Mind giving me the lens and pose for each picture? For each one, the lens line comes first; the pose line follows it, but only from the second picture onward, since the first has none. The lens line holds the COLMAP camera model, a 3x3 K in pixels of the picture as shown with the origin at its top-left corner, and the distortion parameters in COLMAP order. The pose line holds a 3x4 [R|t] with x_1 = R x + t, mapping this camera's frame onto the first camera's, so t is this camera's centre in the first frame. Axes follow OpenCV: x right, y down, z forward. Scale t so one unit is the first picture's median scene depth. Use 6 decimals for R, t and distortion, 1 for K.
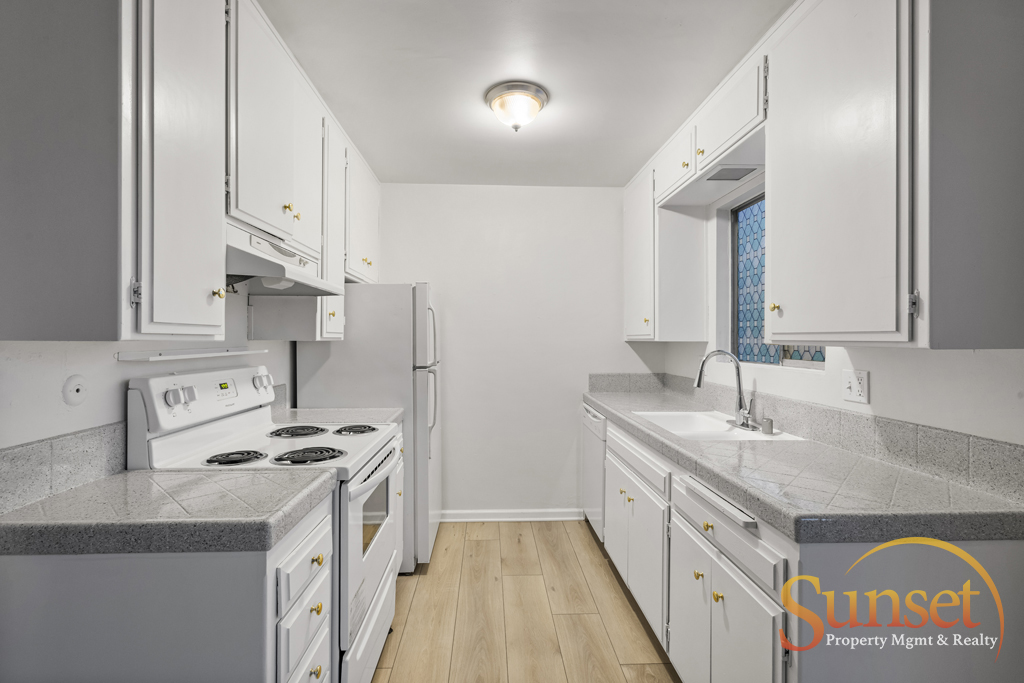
lens RADIAL K [[476.9, 0, 513.3], [0, 476.9, 343.7], [0, 0, 1]] dist [0.011604, -0.000547]
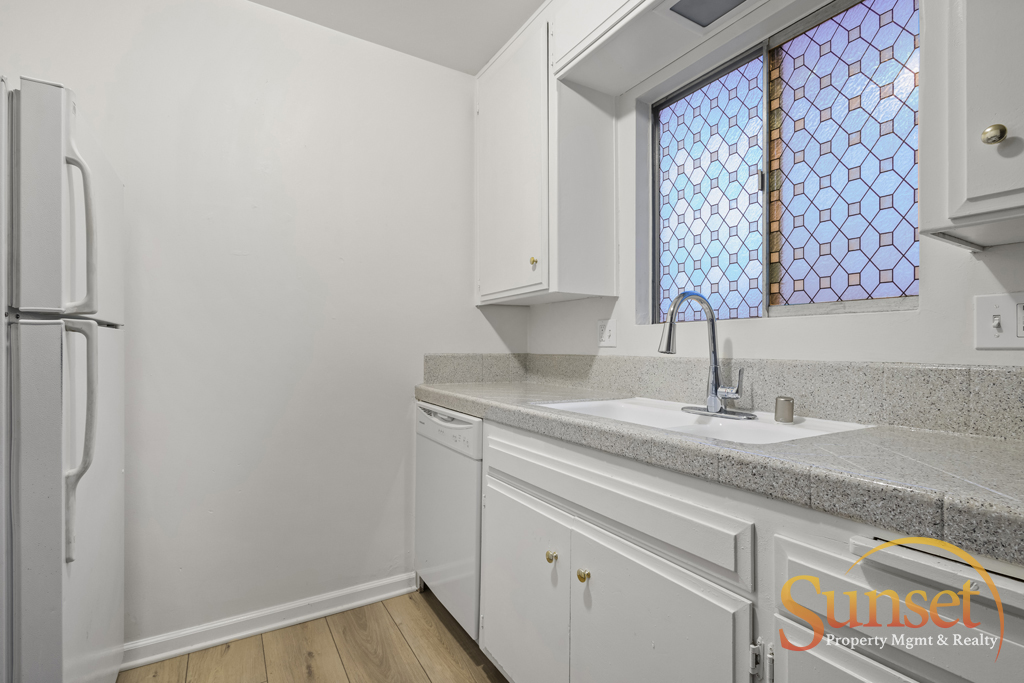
lens RADIAL K [[476.9, 0, 513.3], [0, 476.9, 343.7], [0, 0, 1]] dist [0.011604, -0.000547]
pose [[0.882552, 0.004768, 0.470191, -0.043523], [0.004406, 0.999821, -0.018410, 0.074430], [-0.470194, 0.018319, 0.882373, 0.472357]]
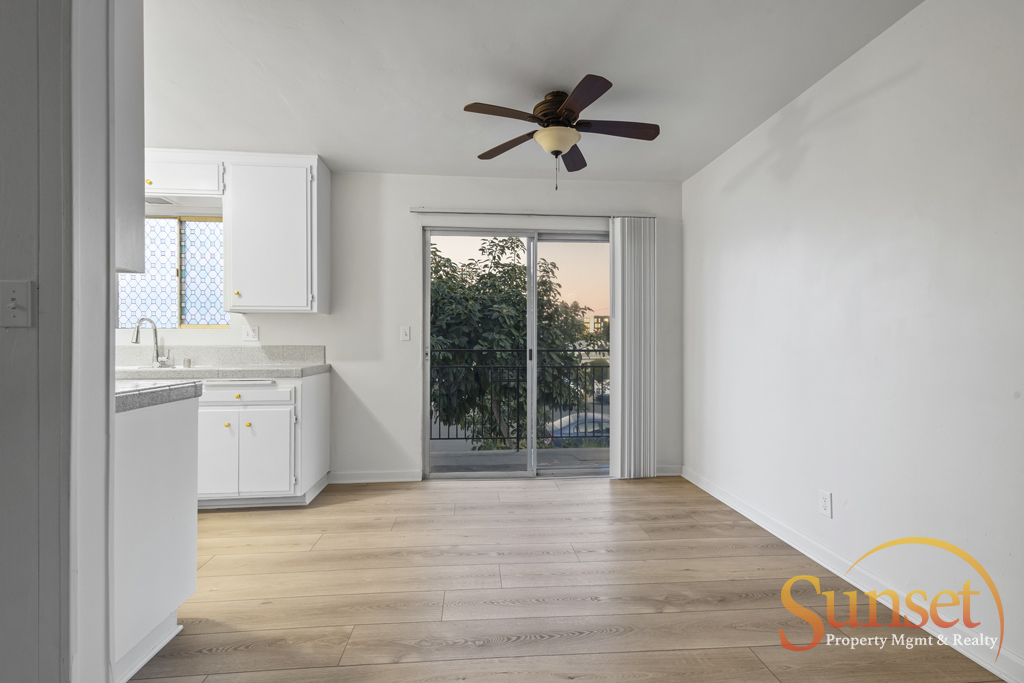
lens RADIAL K [[476.9, 0, 513.3], [0, 476.9, 343.7], [0, 0, 1]] dist [0.011604, -0.000547]
pose [[-0.028581, -0.001729, 0.999590, -0.883029], [0.013654, 0.999905, 0.002120, 0.087710], [-0.999498, 0.013708, -0.028555, -0.065984]]
